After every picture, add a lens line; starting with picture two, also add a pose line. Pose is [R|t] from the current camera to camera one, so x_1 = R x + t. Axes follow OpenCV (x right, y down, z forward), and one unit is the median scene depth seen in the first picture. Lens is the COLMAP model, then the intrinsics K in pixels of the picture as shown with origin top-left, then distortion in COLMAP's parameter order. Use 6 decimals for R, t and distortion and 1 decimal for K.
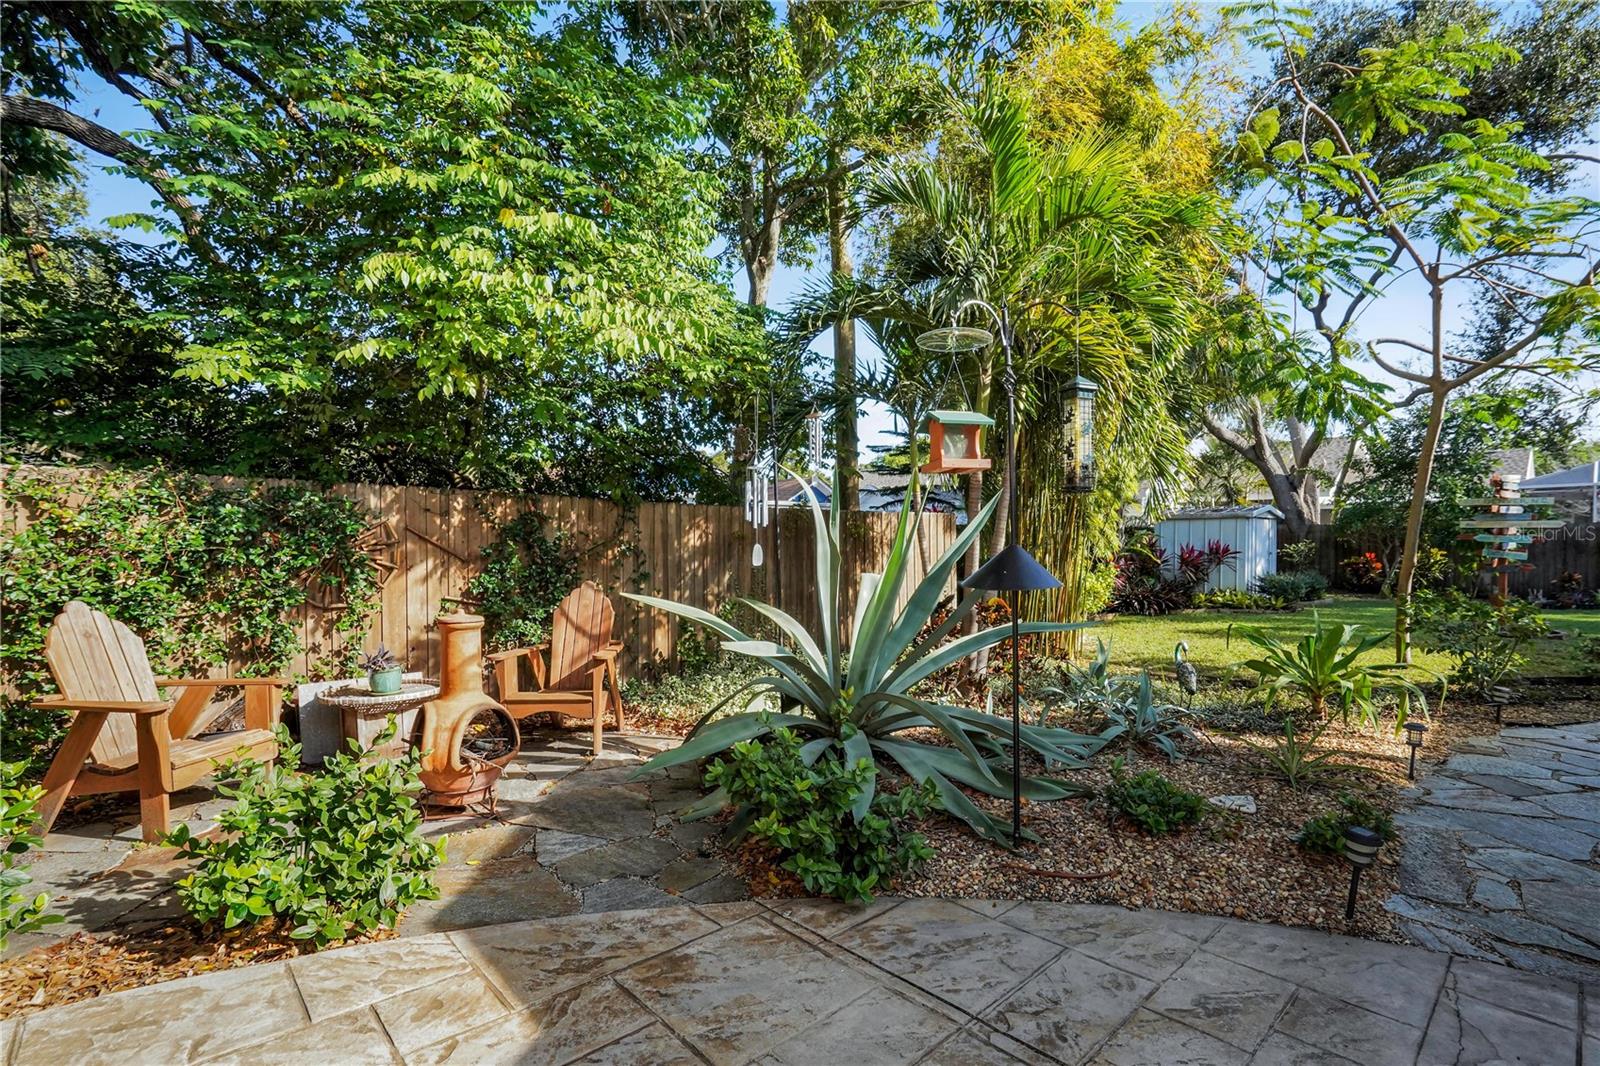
lens RADIAL K [[741.9, 0, 794.4], [0, 741.9, 559.4], [0, 0, 1]] dist [-0.065015, 0.018412]
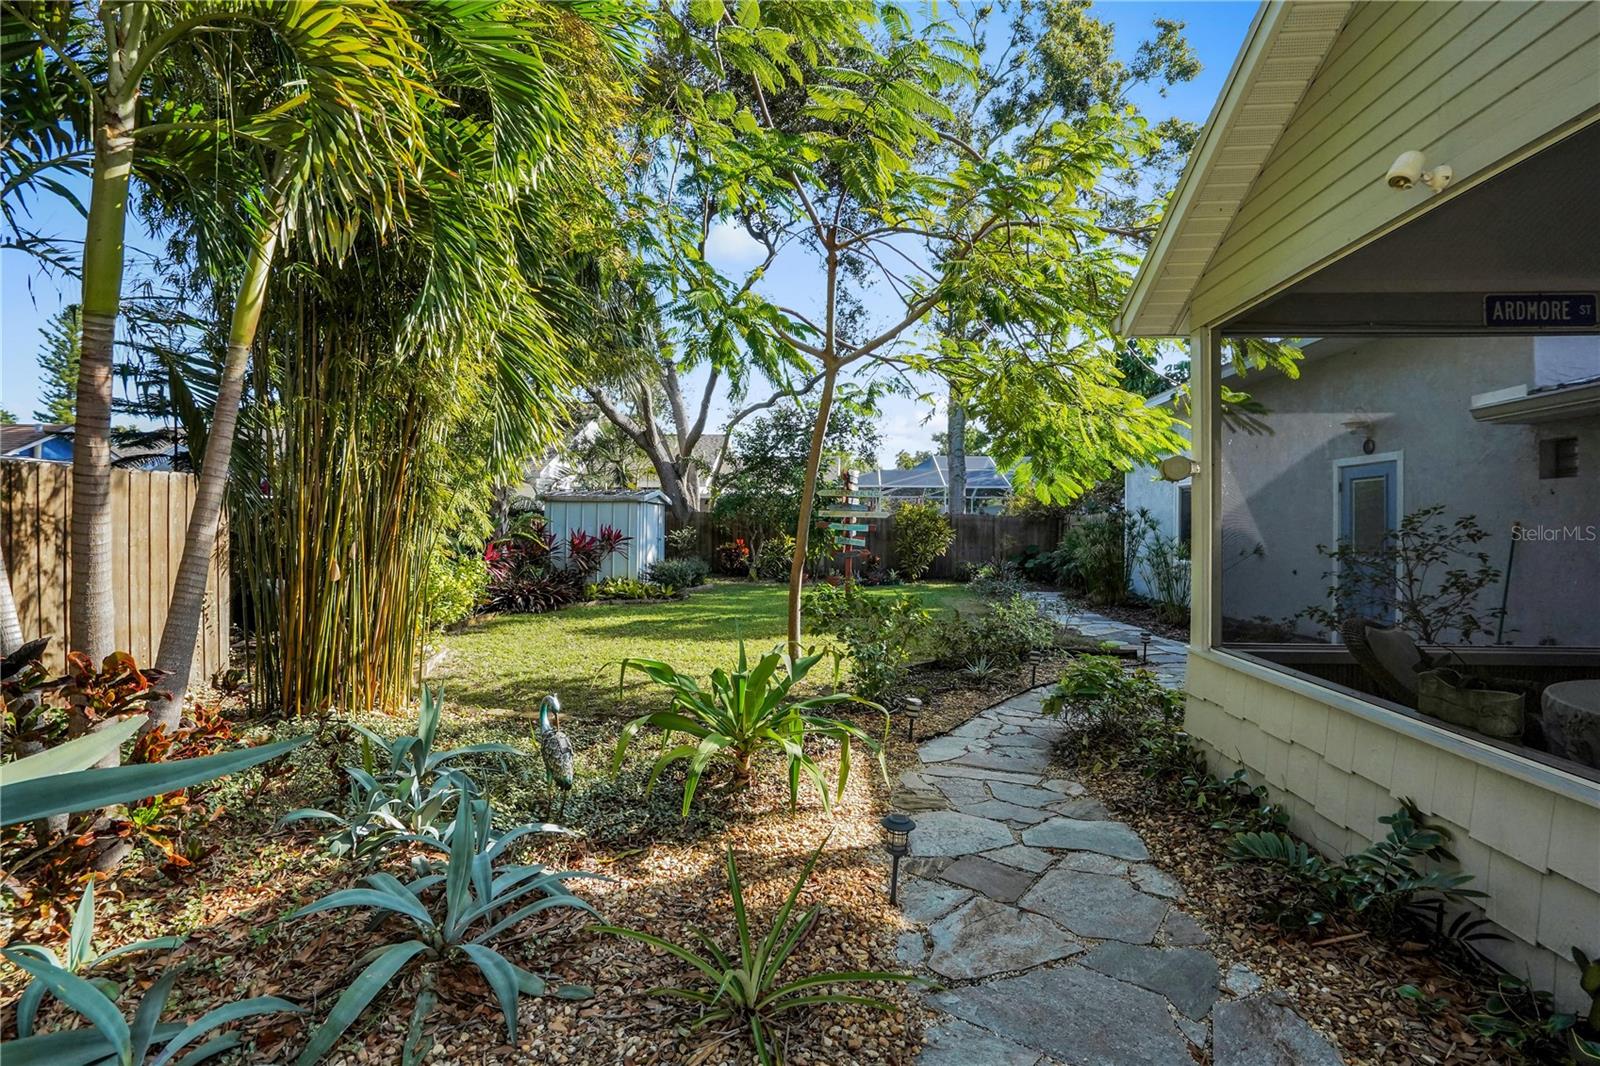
lens RADIAL K [[752.4, 0, 795.4], [0, 752.4, 527.7], [0, 0, 1]] dist [-0.040641, 0.000902]
pose [[0.719309, 0.013115, 0.694566, 0.097909], [0.002342, 0.999770, -0.021304, -0.002848], [-0.694686, 0.016951, 0.719113, 0.164947]]
